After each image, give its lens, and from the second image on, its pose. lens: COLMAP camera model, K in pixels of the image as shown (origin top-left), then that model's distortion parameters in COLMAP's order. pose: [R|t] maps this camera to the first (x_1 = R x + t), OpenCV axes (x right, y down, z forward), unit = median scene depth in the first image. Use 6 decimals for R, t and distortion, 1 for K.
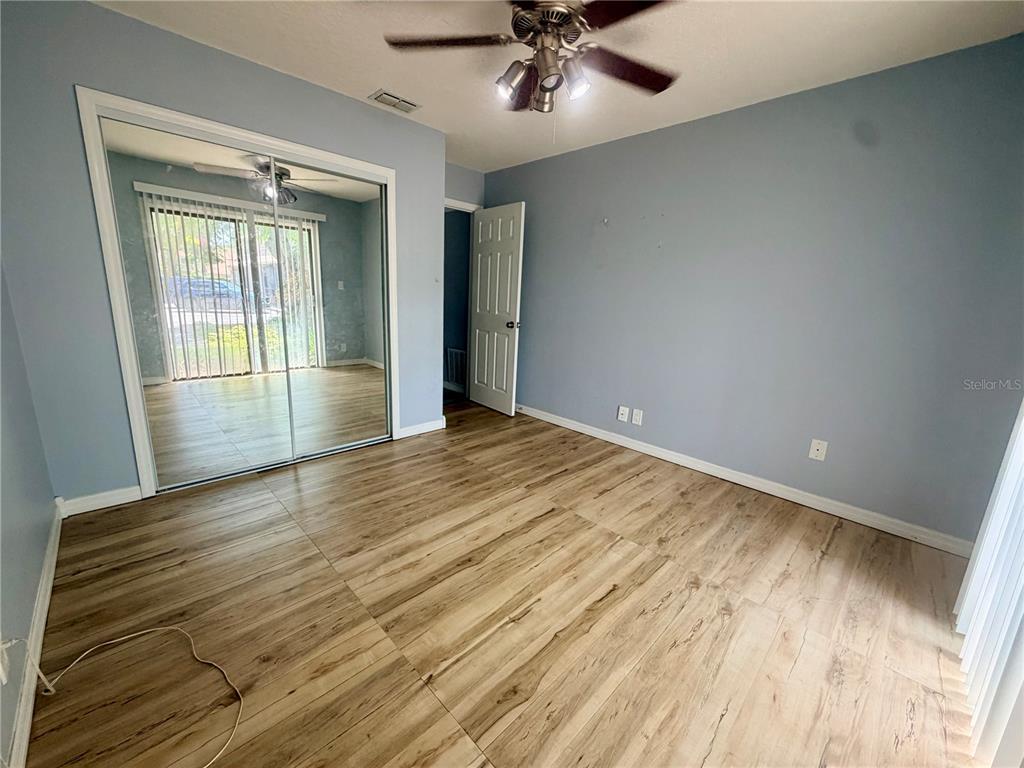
lens RADIAL K [[409.1, 0, 512.4], [0, 409.1, 385.9], [0, 0, 1]] dist [-0.001323, -0.000118]
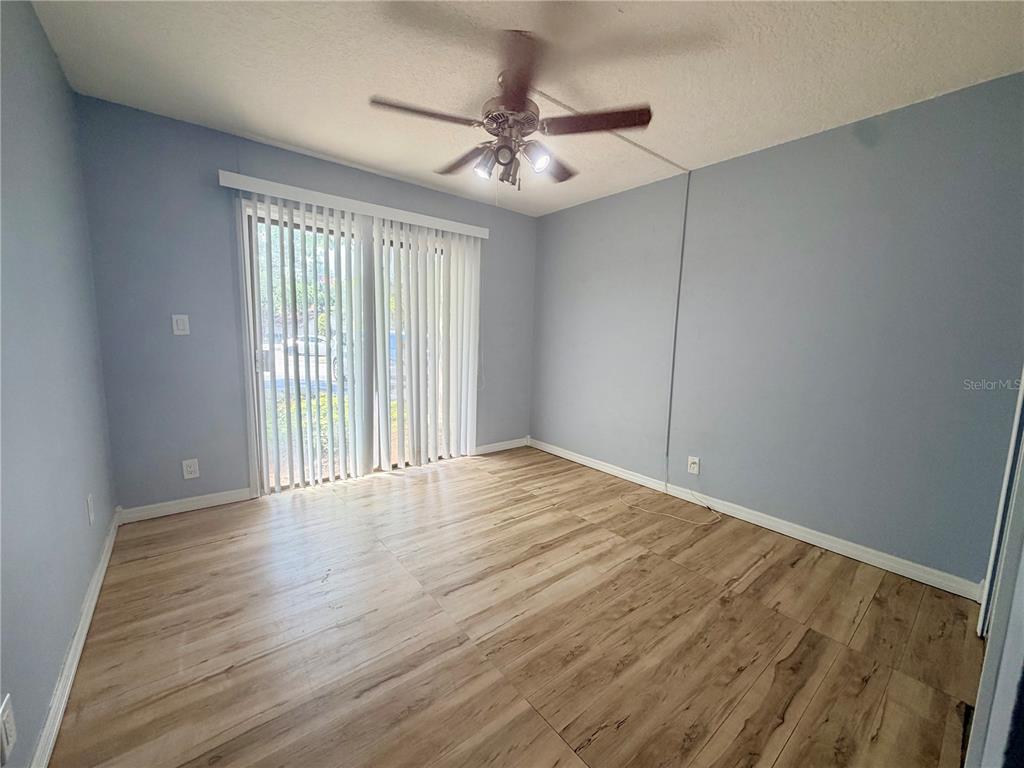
lens RADIAL K [[409.1, 0, 513.1], [0, 409.1, 385.6], [0, 0, 1]] dist [-0.001323, -0.000118]
pose [[-0.992999, -0.081667, 0.085339, -0.080078], [-0.048404, 0.940375, 0.336678, -0.441910], [-0.107746, 0.330190, -0.937745, 1.988688]]
